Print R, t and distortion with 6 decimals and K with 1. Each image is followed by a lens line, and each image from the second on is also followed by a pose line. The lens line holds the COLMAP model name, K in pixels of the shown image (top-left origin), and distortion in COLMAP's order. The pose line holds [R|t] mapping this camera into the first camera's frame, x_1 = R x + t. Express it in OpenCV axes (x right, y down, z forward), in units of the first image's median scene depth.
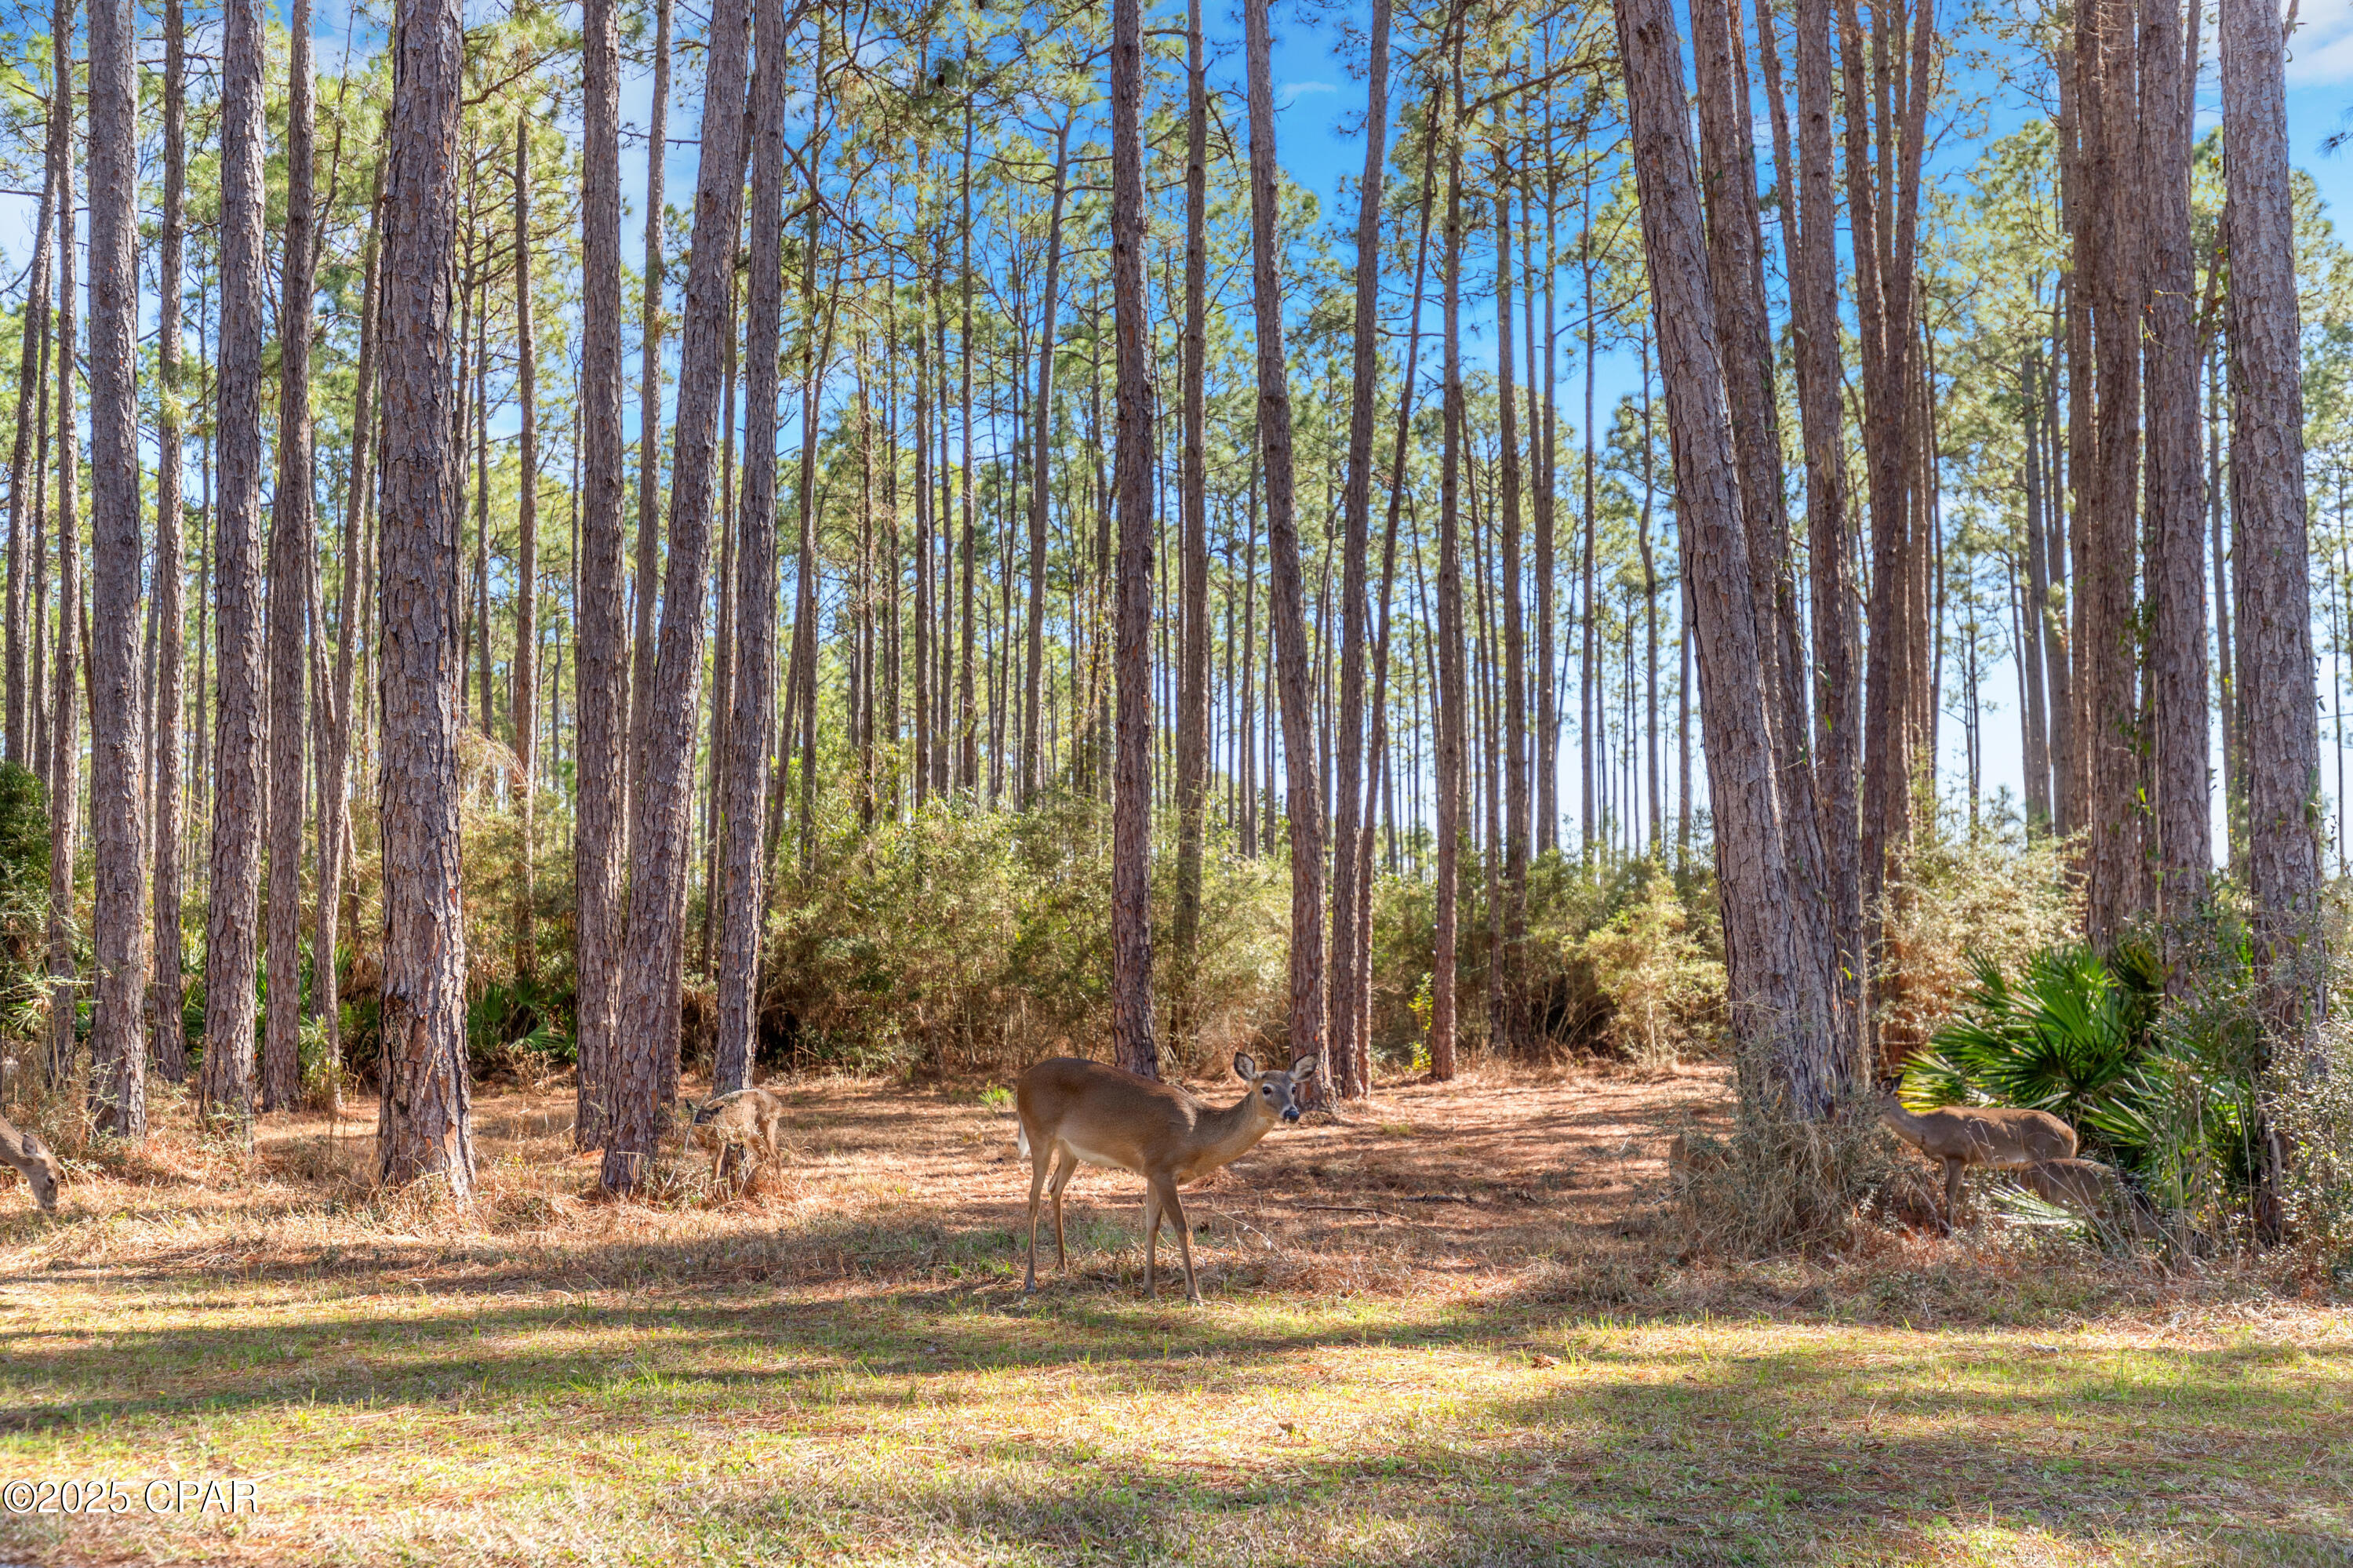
lens RADIAL K [[2266.6, 0, 1178.8], [0, 2266.6, 778.6], [0, 0, 1]] dist [0.010689, 0.000000]
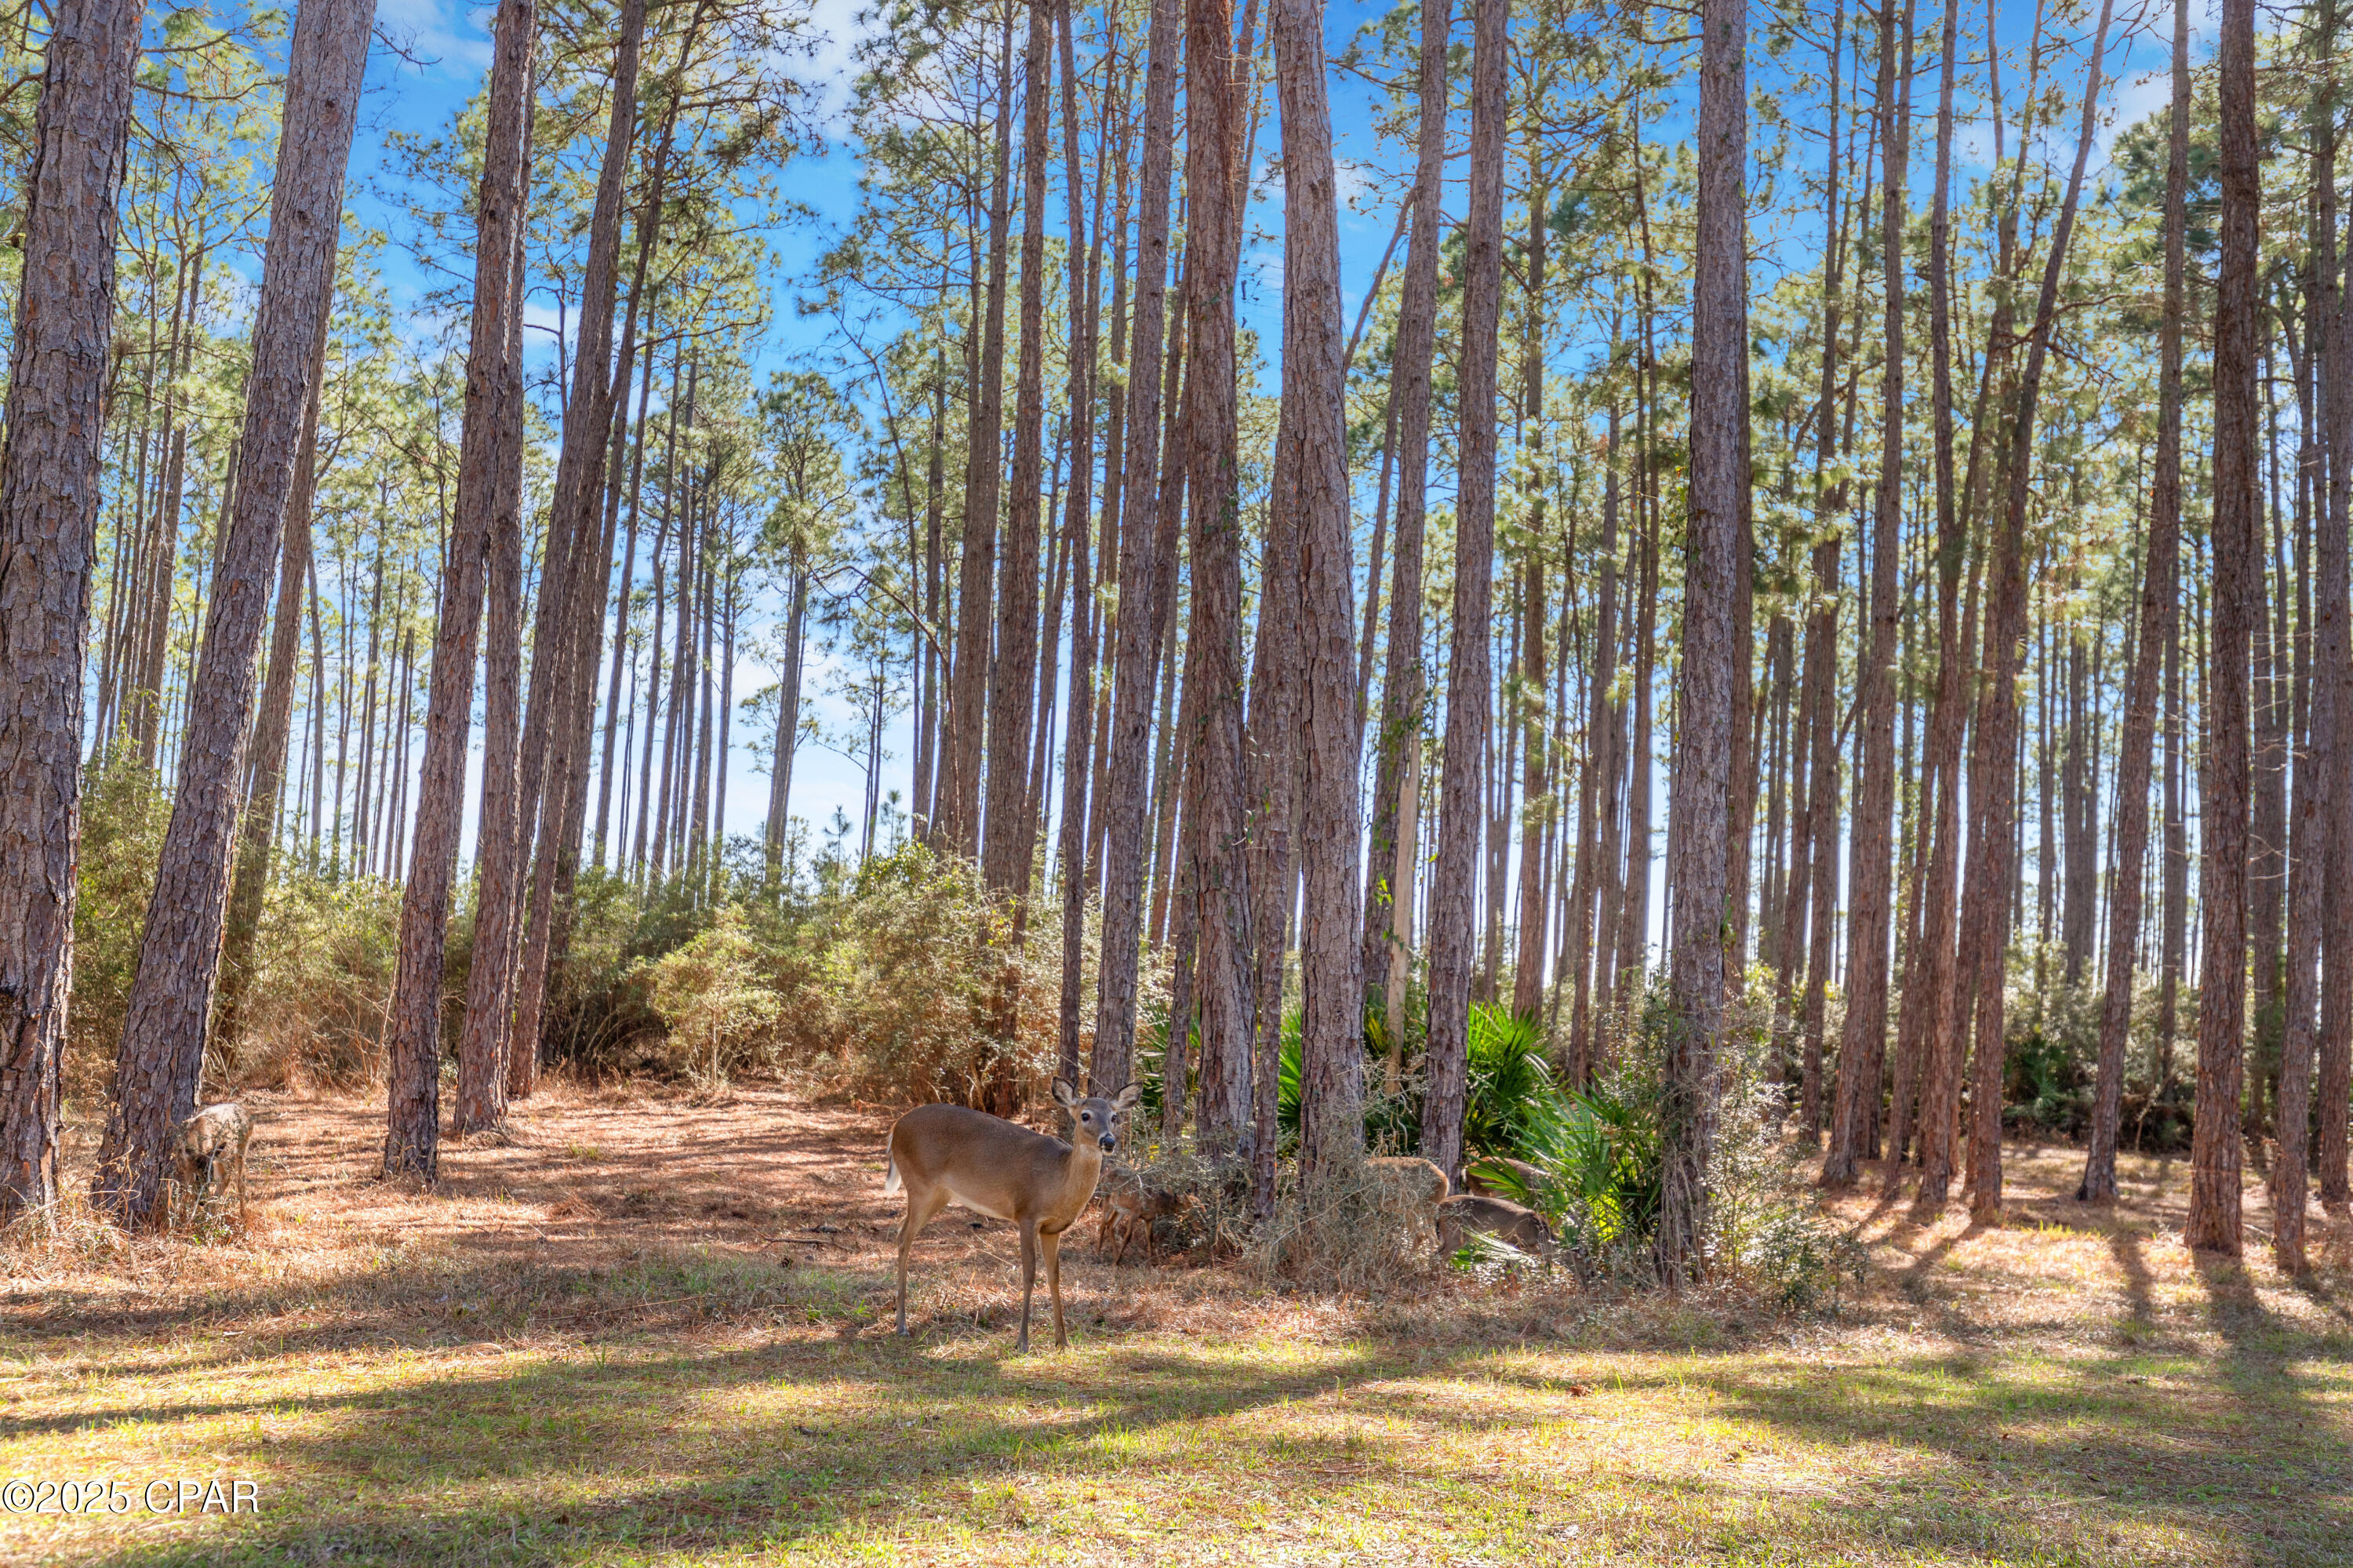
lens RADIAL K [[2266.6, 0, 1180.8], [0, 2266.6, 790.2], [0, 0, 1]] dist [0.010689, 0.000000]
pose [[0.859148, 0.098530, 0.502151, -0.141646], [-0.097726, 0.994819, -0.027996, 0.001430], [-0.502308, -0.025020, 0.864327, 0.022861]]
